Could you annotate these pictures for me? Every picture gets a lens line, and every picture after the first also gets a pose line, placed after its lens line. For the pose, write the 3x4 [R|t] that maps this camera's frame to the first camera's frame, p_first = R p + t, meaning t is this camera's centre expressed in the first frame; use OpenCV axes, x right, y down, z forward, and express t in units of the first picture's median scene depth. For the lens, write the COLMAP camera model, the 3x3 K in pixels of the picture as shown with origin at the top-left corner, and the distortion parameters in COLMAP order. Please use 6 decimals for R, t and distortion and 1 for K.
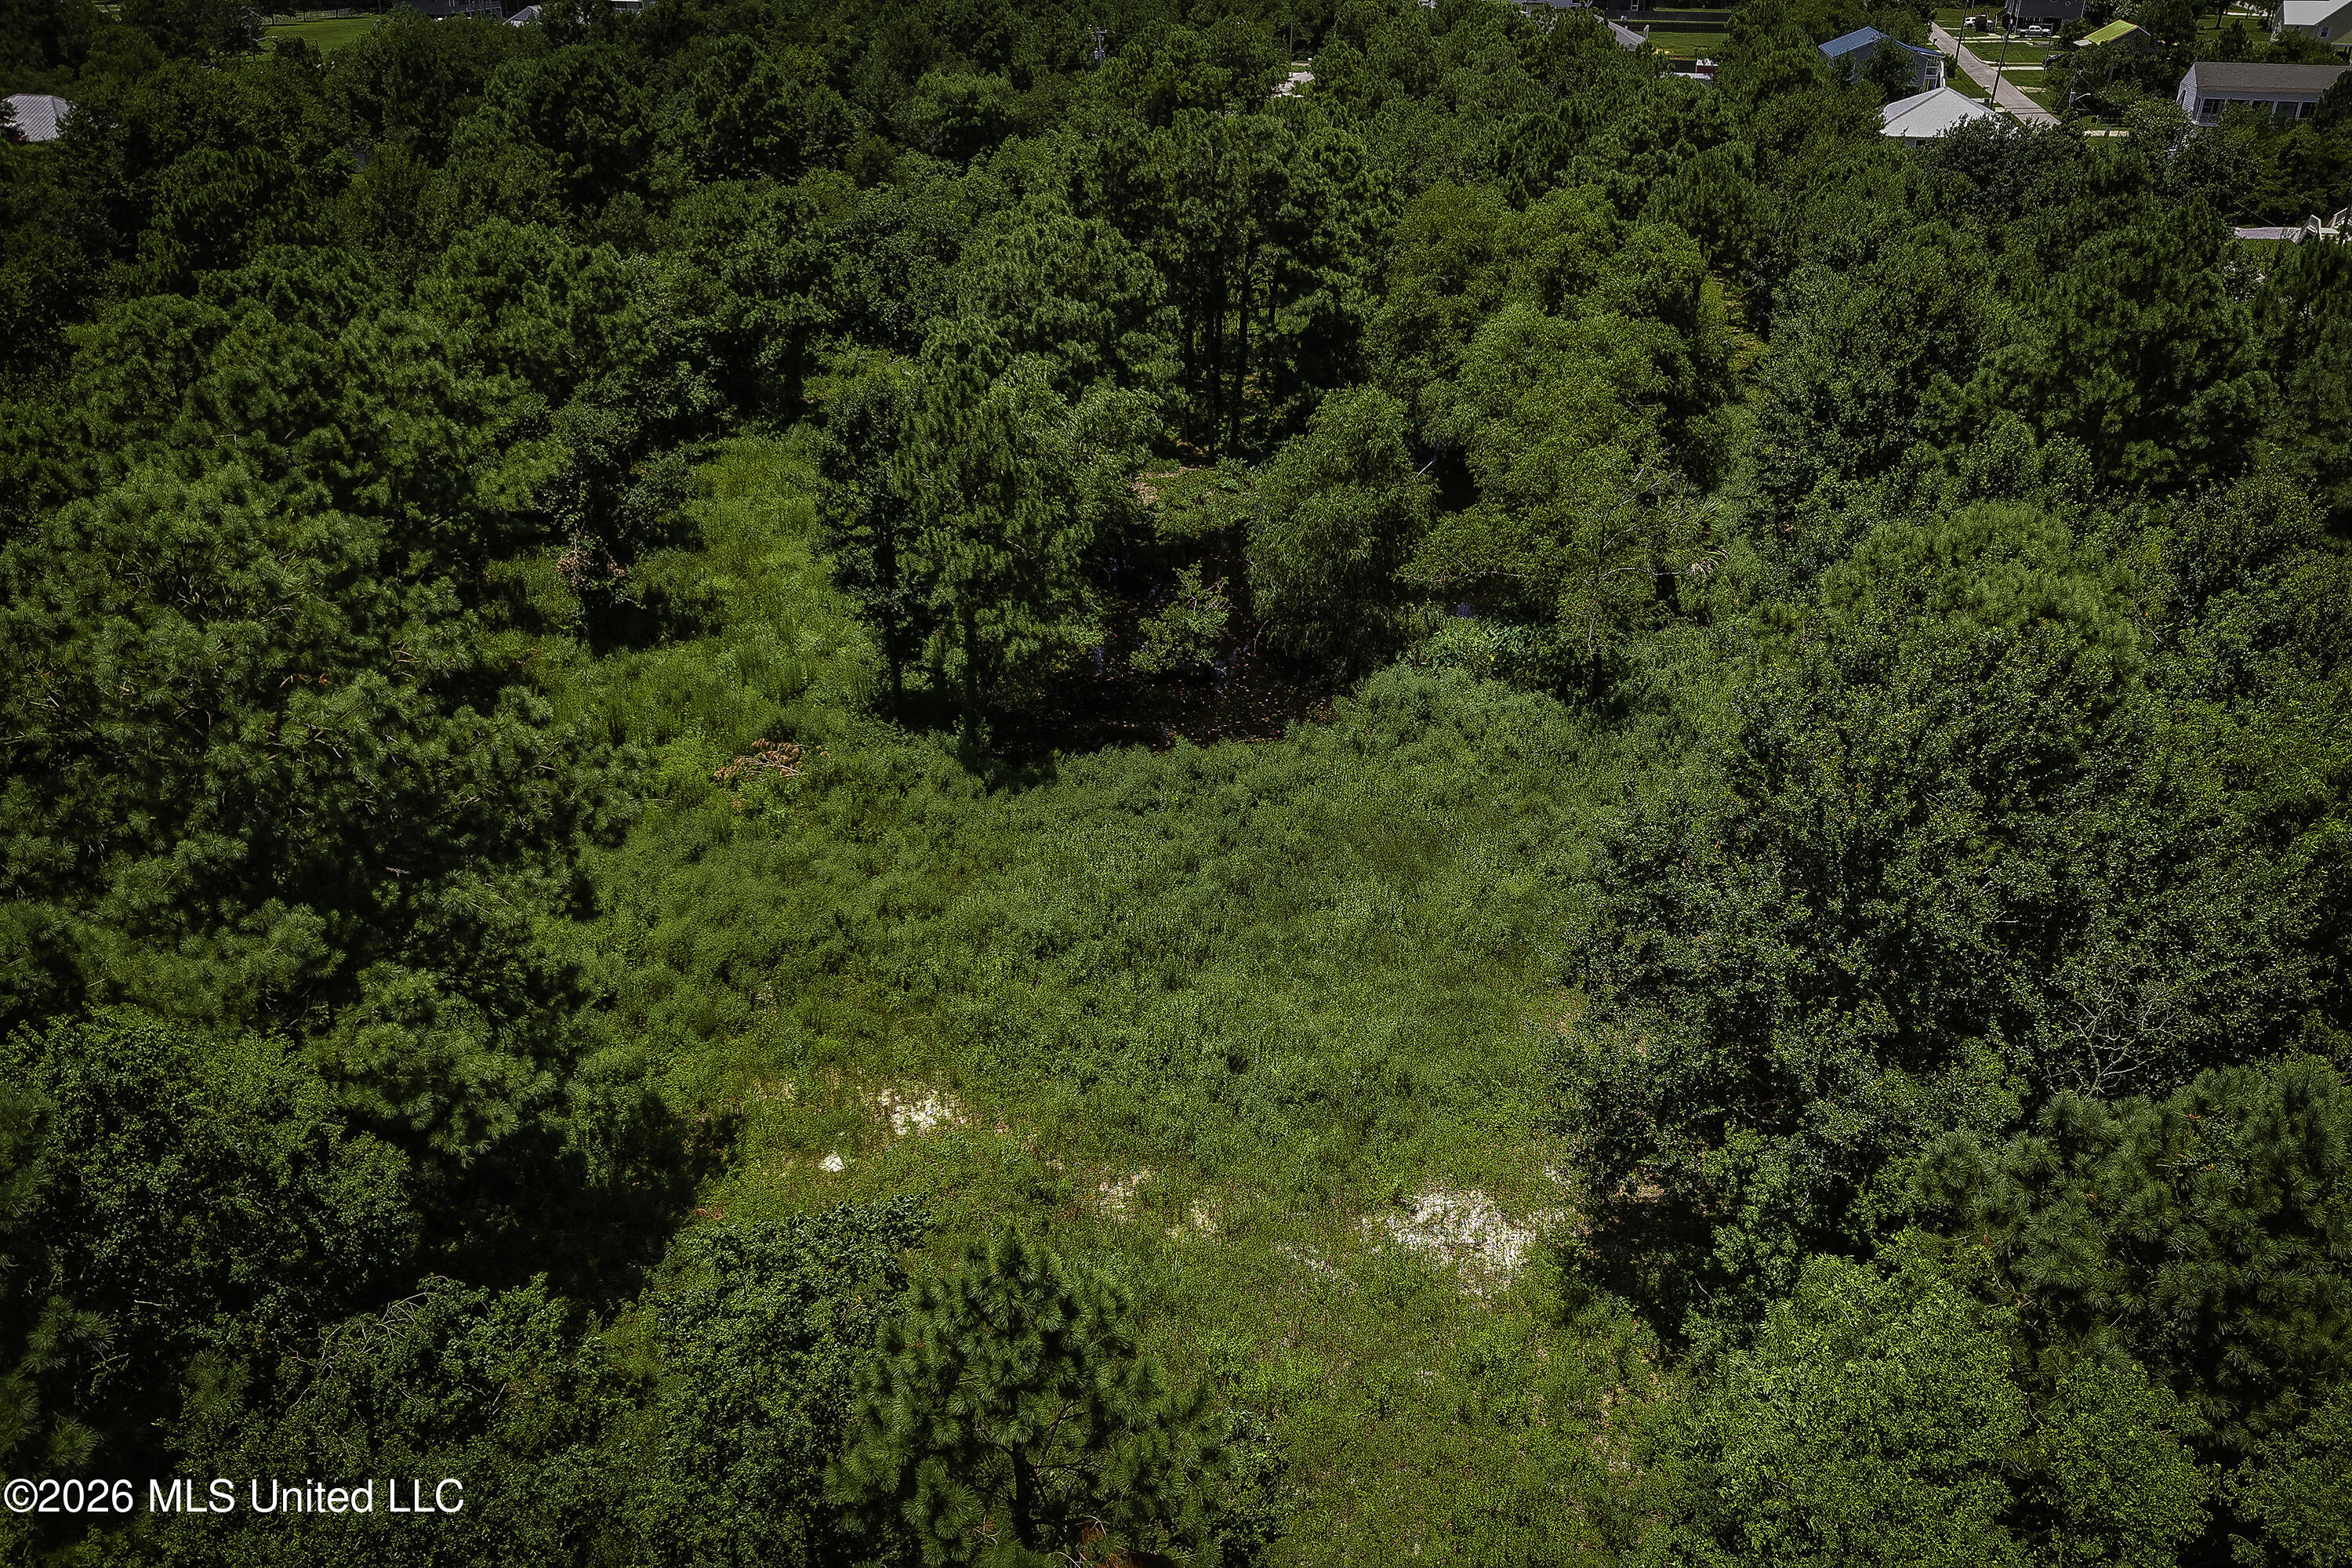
lens RADIAL K [[1802.3, 0, 1176.0], [0, 1802.3, 784.0], [0, 0, 1]] dist [0.008613, -0.007219]
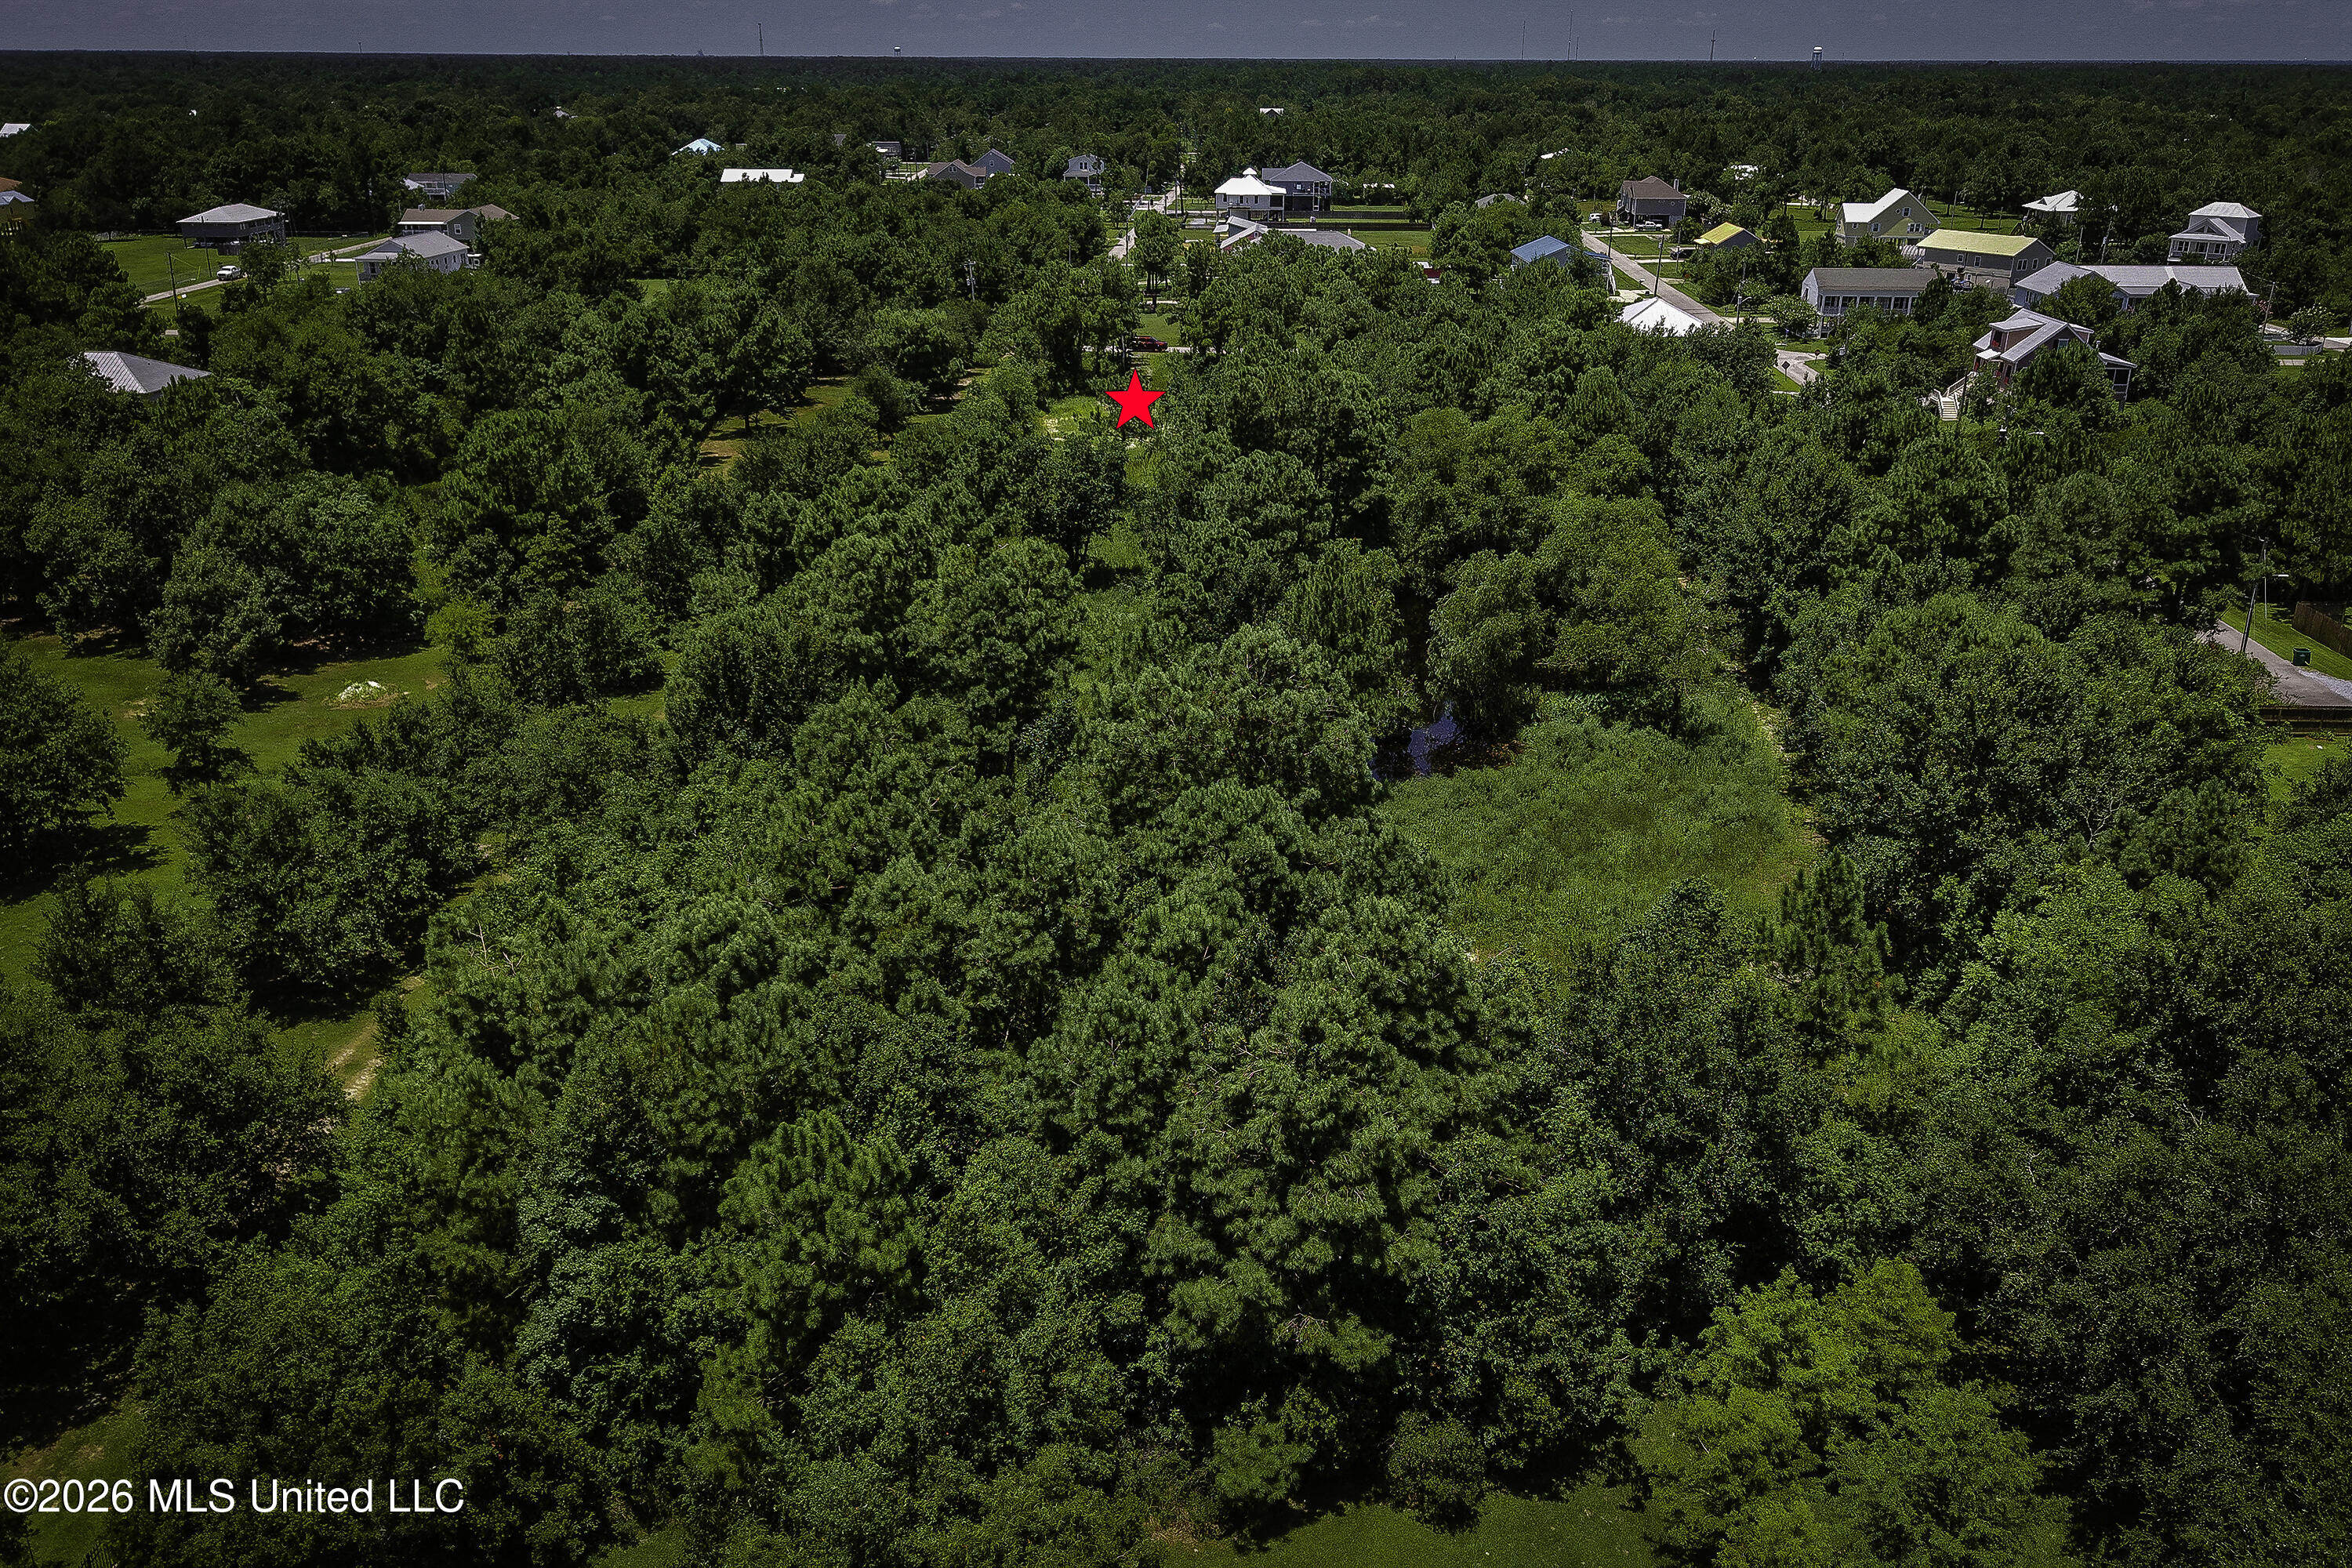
lens RADIAL K [[1802.3, 0, 1176.0], [0, 1802.3, 784.0], [0, 0, 1]] dist [0.008613, -0.007219]
pose [[0.978703, -0.077603, 0.190046, -0.502907], [0.093011, 0.992946, -0.073528, 0.075752], [-0.183000, 0.089638, 0.979018, -0.494125]]
